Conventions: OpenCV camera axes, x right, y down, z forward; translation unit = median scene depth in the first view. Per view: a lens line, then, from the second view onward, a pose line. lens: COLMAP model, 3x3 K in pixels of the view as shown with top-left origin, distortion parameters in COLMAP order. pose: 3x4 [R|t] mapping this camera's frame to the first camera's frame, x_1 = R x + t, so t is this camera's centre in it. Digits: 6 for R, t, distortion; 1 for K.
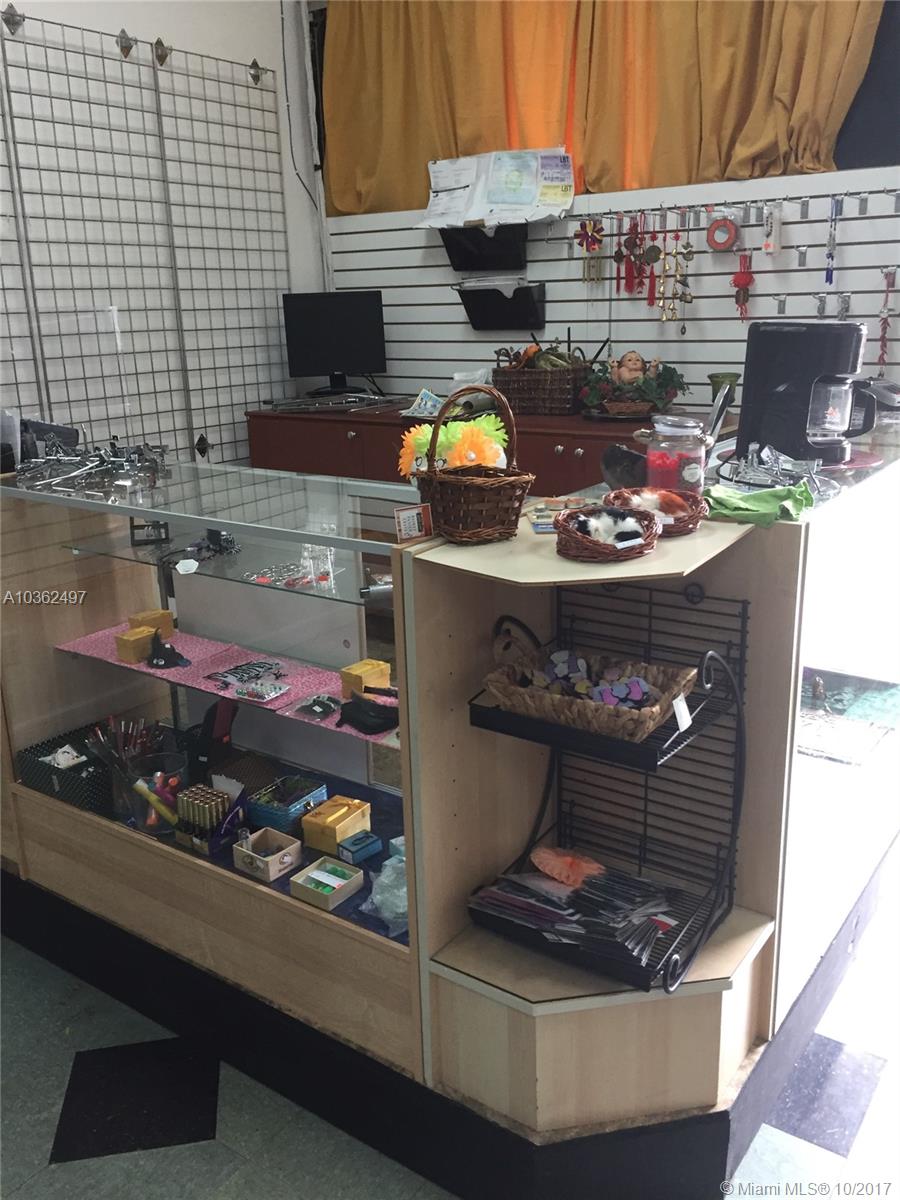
lens RADIAL K [[1028.1, 0, 450.0], [0, 1028.1, 600.0], [0, 0, 1]] dist [0.109227, -0.153043]
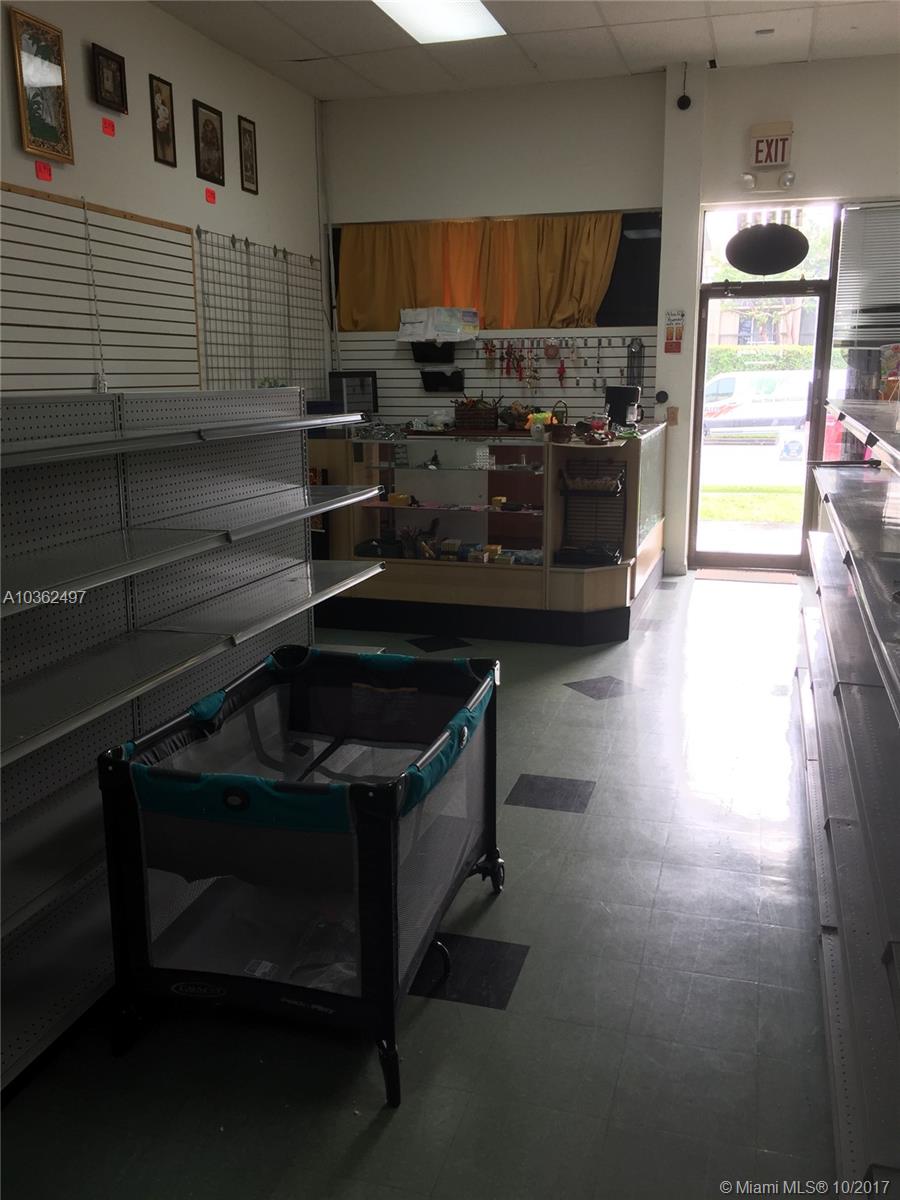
lens RADIAL K [[1028.1, 0, 450.0], [0, 1028.1, 600.0], [0, 0, 1]] dist [0.109227, -0.153043]
pose [[0.947492, -0.049212, 0.315969, -0.644054], [0.071332, 0.995717, -0.058818, 0.287864], [-0.311721, 0.078268, 0.946945, -0.960633]]
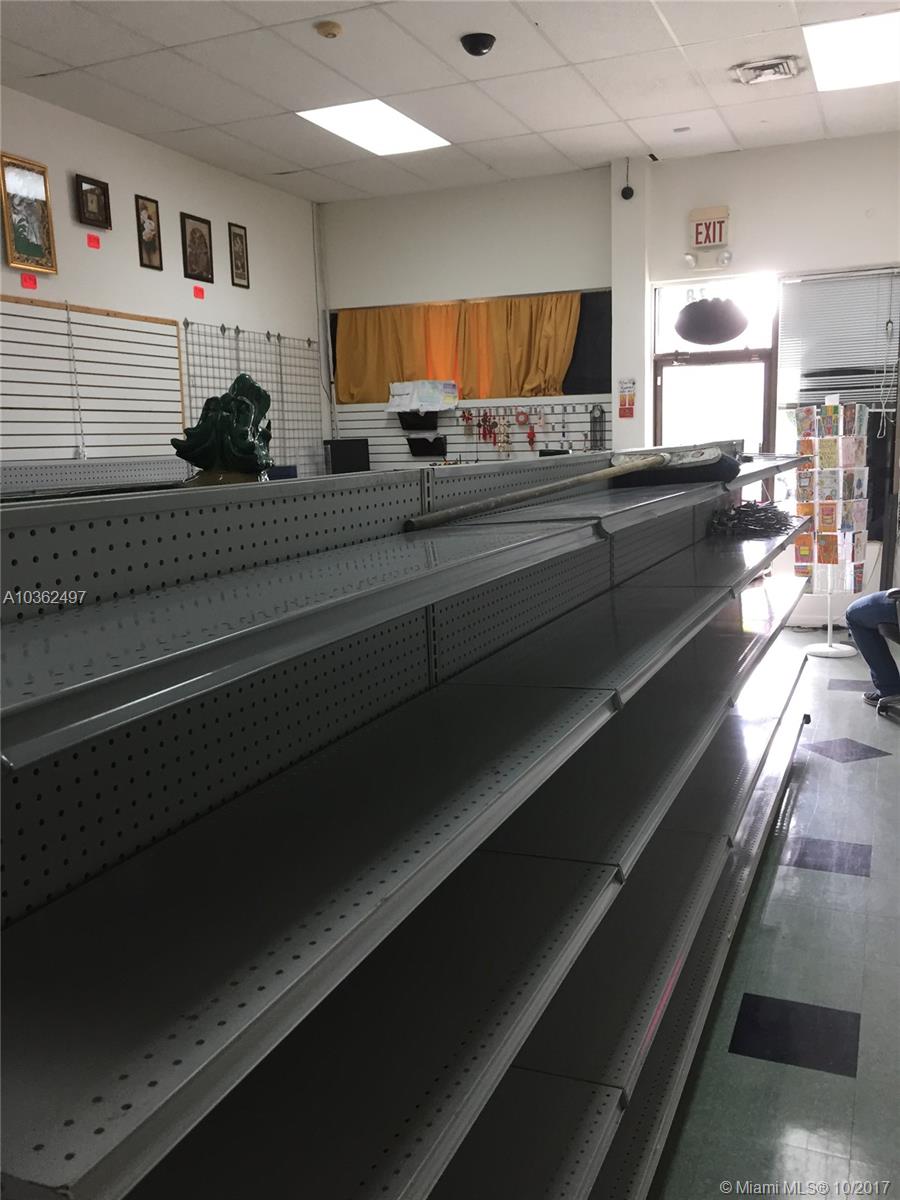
lens RADIAL K [[1028.1, 0, 450.0], [0, 1028.1, 600.0], [0, 0, 1]] dist [0.109227, -0.153043]
pose [[0.977746, -0.030627, 0.207543, -0.400111], [0.057703, 0.990390, -0.125693, 0.352342], [-0.201699, 0.134871, 0.970117, -1.202096]]
